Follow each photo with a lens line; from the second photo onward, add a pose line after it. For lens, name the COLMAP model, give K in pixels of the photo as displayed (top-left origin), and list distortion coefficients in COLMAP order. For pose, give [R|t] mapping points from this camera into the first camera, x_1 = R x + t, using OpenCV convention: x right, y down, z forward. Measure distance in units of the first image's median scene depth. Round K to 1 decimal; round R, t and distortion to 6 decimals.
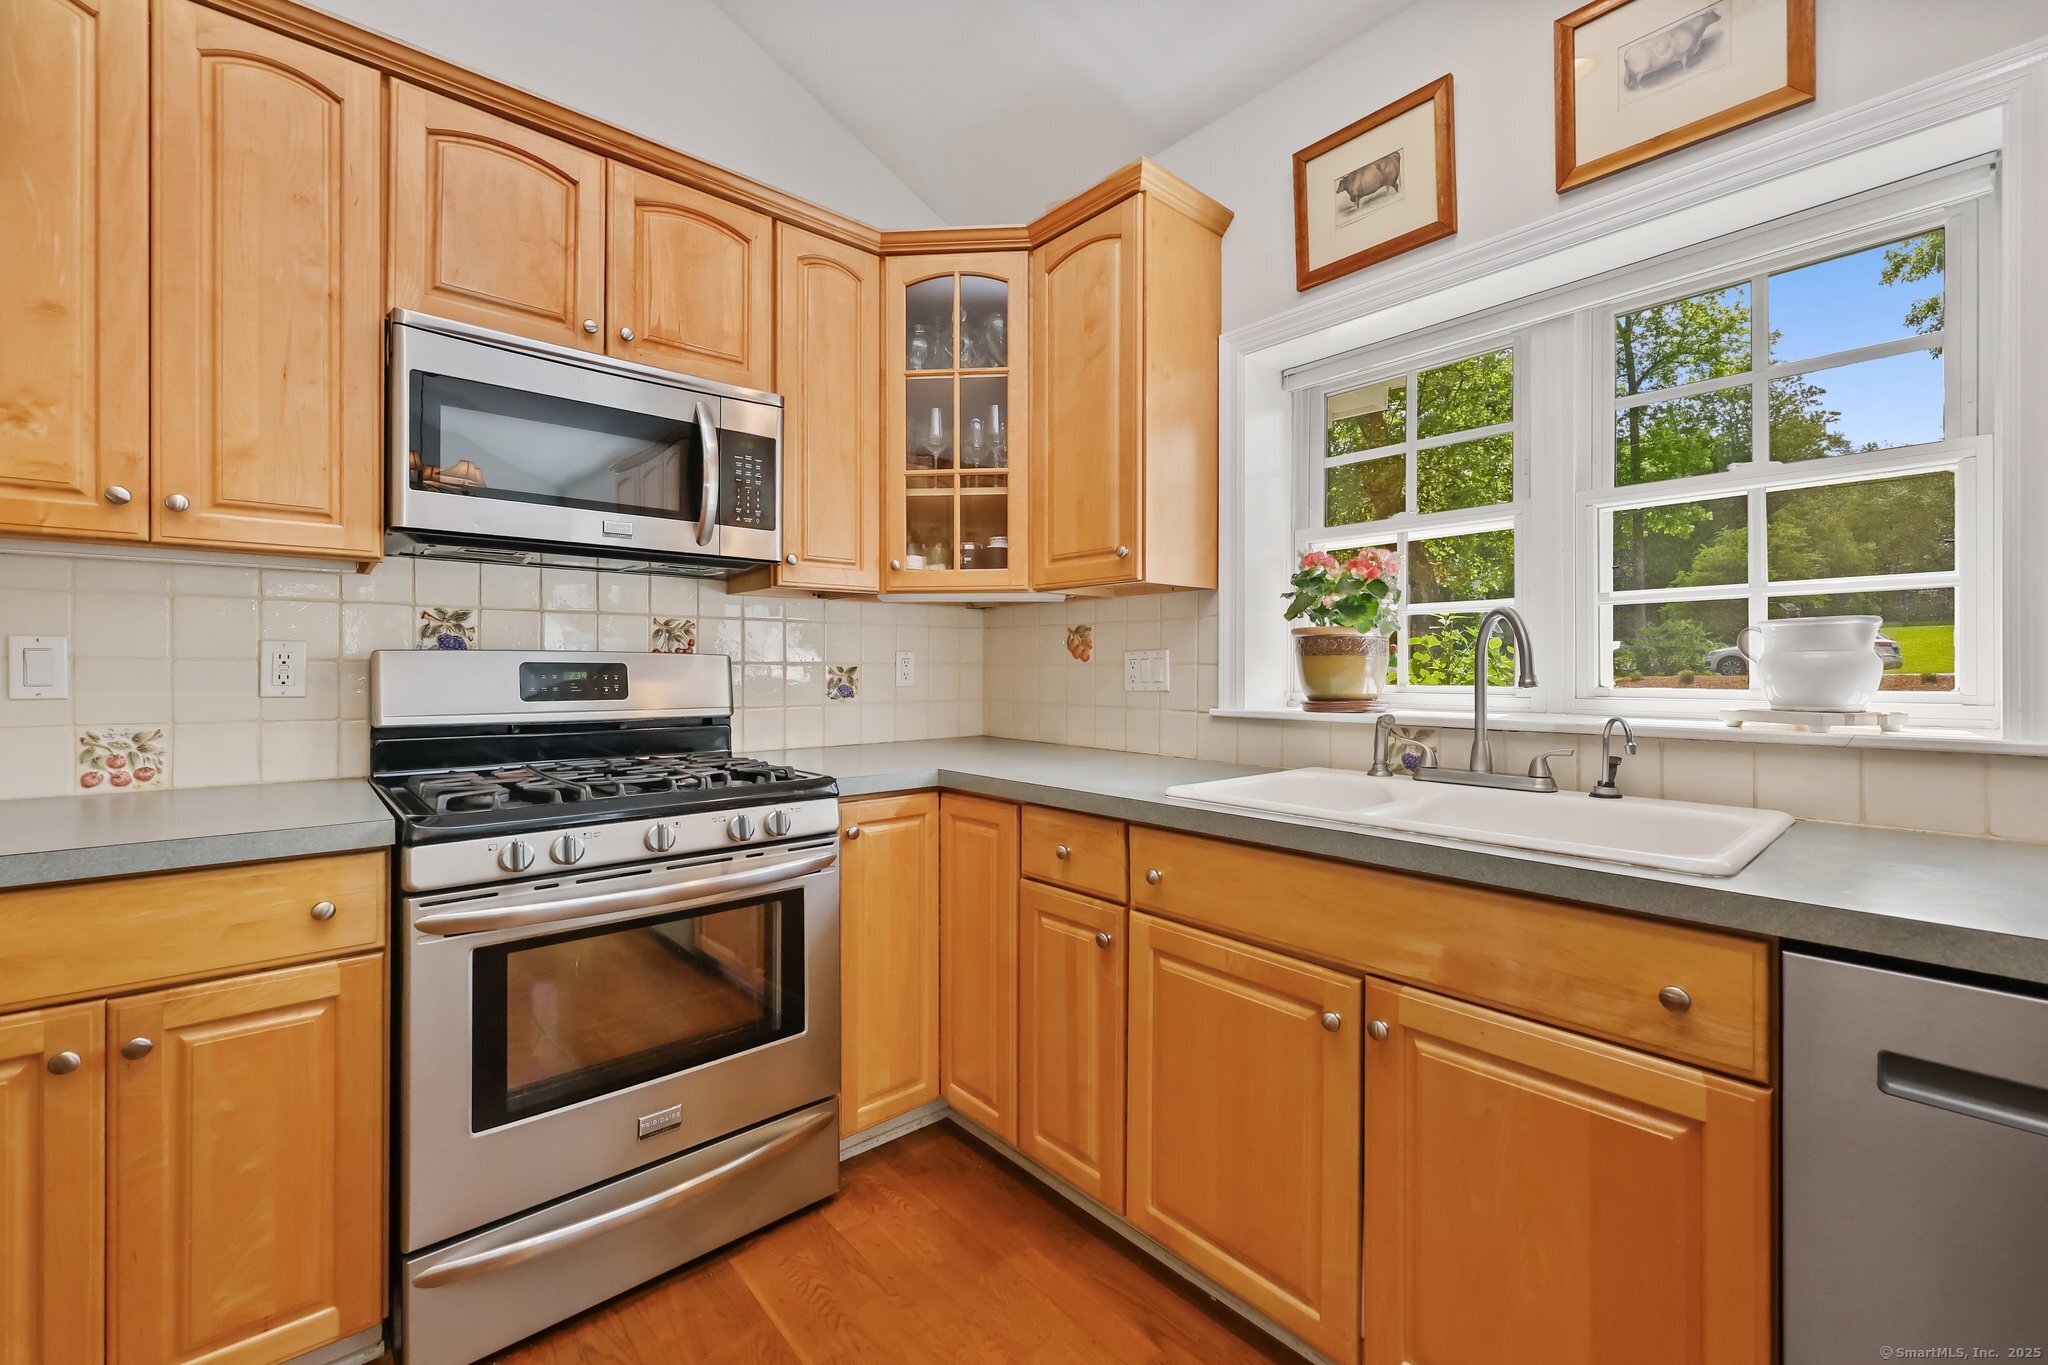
lens RADIAL K [[832.1, 0, 1032.9], [0, 832.1, 666.8], [0, 0, 1]] dist [-0.001635, -0.000259]
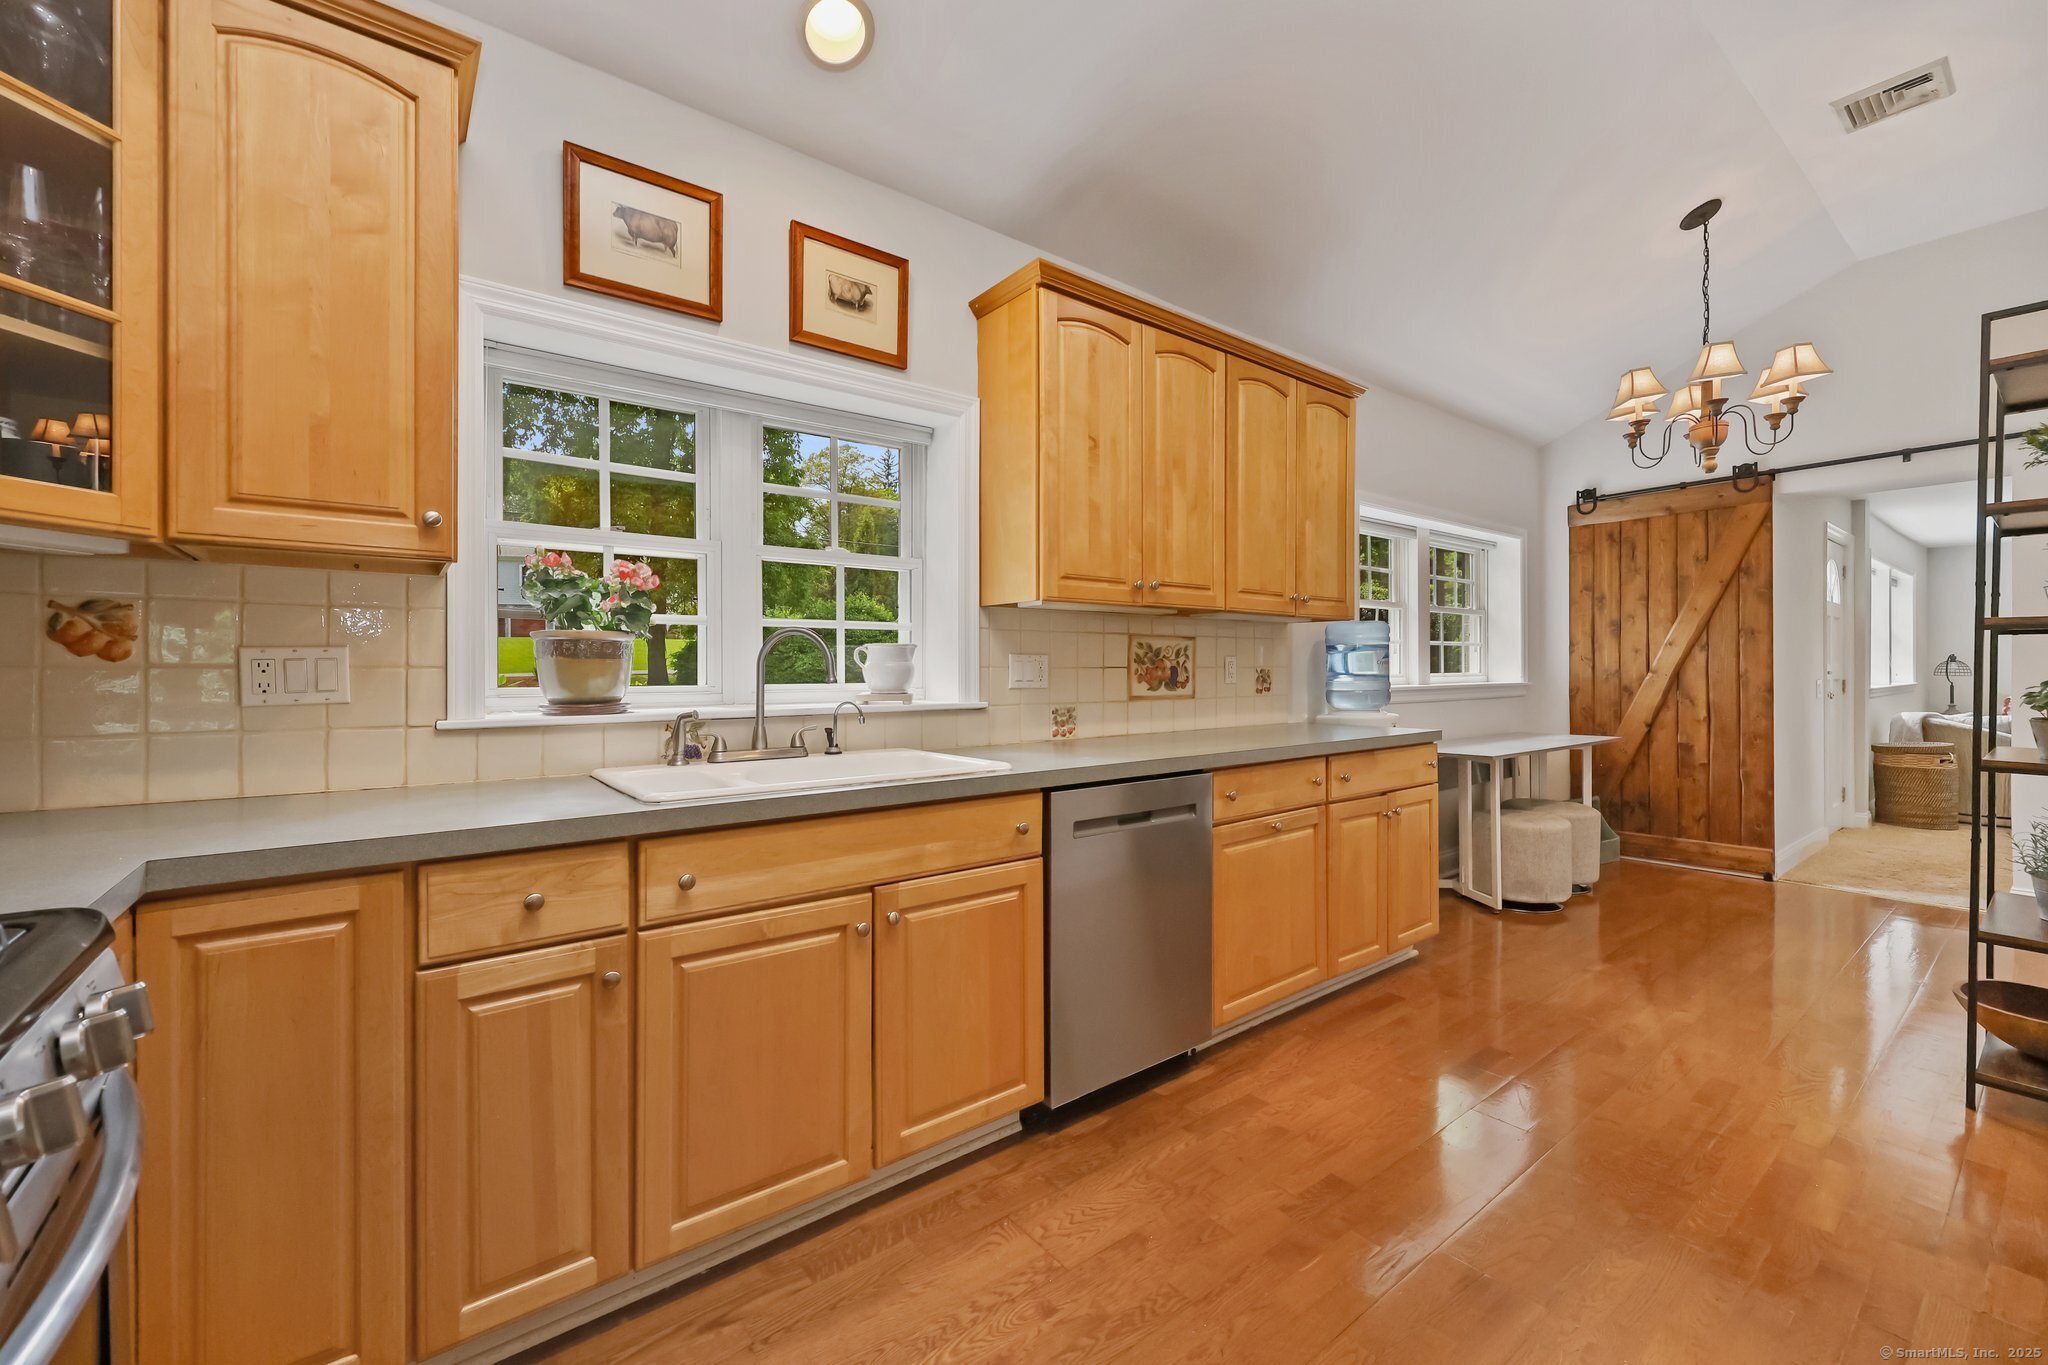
lens RADIAL K [[822.5, 0, 1030.7], [0, 822.5, 666.8], [0, 0, 1]] dist [0.002816, 0.000395]
pose [[0.064131, 0.002823, 0.997937, -0.655932], [-0.000627, 0.999996, -0.002789, -0.001579], [-0.997941, -0.000447, 0.064133, 0.428572]]
